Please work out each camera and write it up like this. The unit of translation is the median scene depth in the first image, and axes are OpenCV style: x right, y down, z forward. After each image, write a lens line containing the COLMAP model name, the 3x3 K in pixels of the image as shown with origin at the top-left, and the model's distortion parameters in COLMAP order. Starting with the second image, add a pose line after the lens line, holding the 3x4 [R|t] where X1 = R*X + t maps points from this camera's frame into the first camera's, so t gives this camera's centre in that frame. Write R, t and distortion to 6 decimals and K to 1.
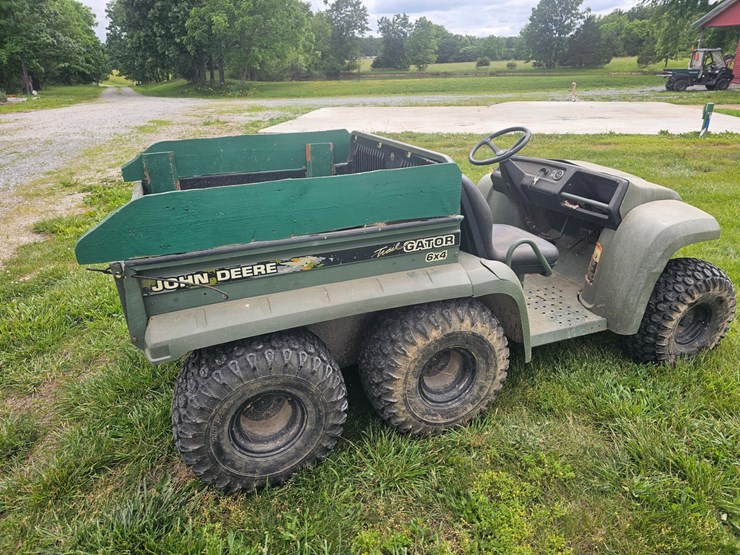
lens RADIAL K [[496.0, 0, 383.4], [0, 496.0, 270.8], [0, 0, 1]] dist [0.059153, -0.053579]
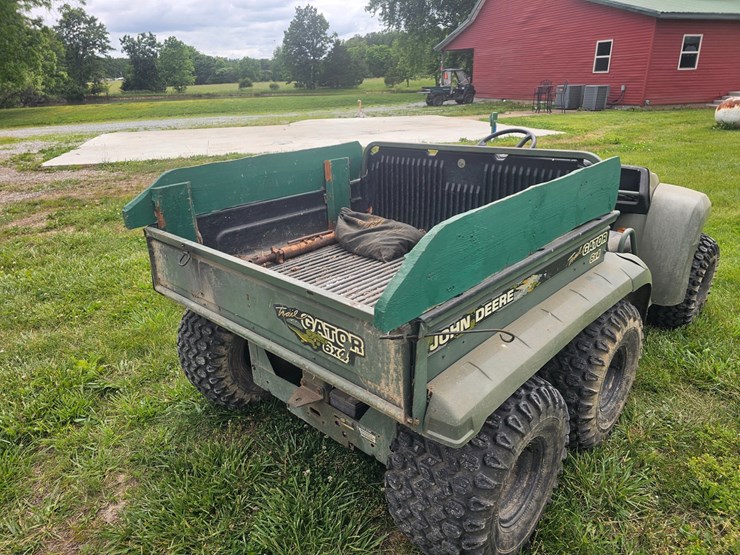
lens RADIAL K [[496.0, 0, 377.0], [0, 496.0, 278.5], [0, 0, 1]] dist [0.059153, -0.053579]
pose [[0.908715, -0.165967, 0.383005, -0.526668], [0.174764, 0.984537, 0.011984, -0.058927], [-0.379071, 0.056046, 0.923669, 0.221630]]
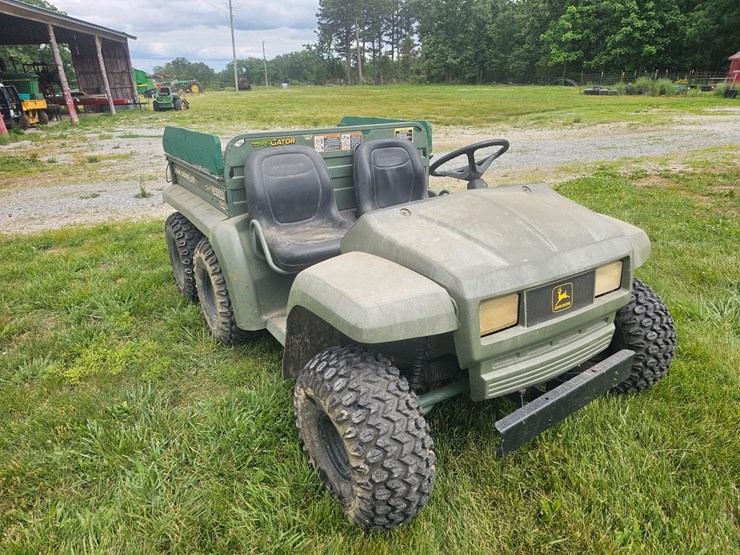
lens RADIAL K [[496.0, 0, 367.6], [0, 496.0, 278.9], [0, 0, 1]] dist [0.059153, -0.053579]
pose [[0.176315, 0.373362, -0.910777, 1.209974], [-0.347885, 0.889194, 0.297169, -0.319169], [0.920809, 0.264451, 0.286665, 0.838151]]
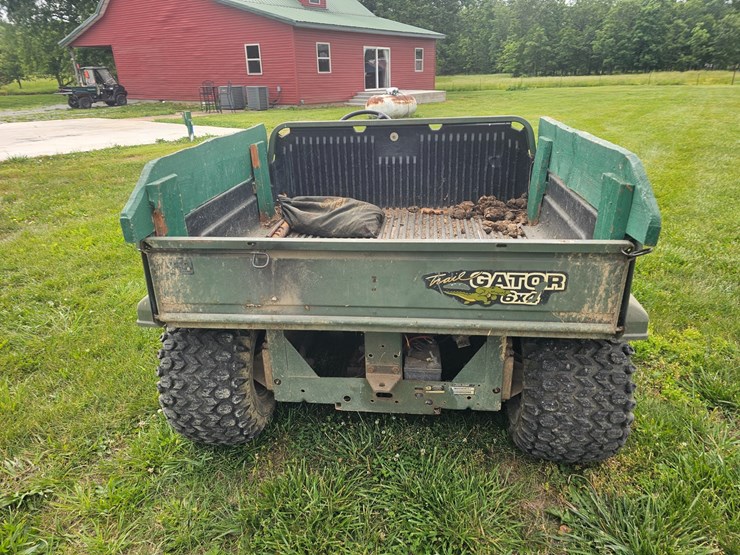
lens RADIAL K [[496.0, 0, 367.6], [0, 496.0, 281.6], [0, 0, 1]] dist [0.059153, -0.053579]
pose [[0.487869, -0.333178, 0.806831, -0.911616], [0.346727, 0.922215, 0.171169, -0.156917], [-0.801102, 0.196242, 0.565442, 0.558515]]
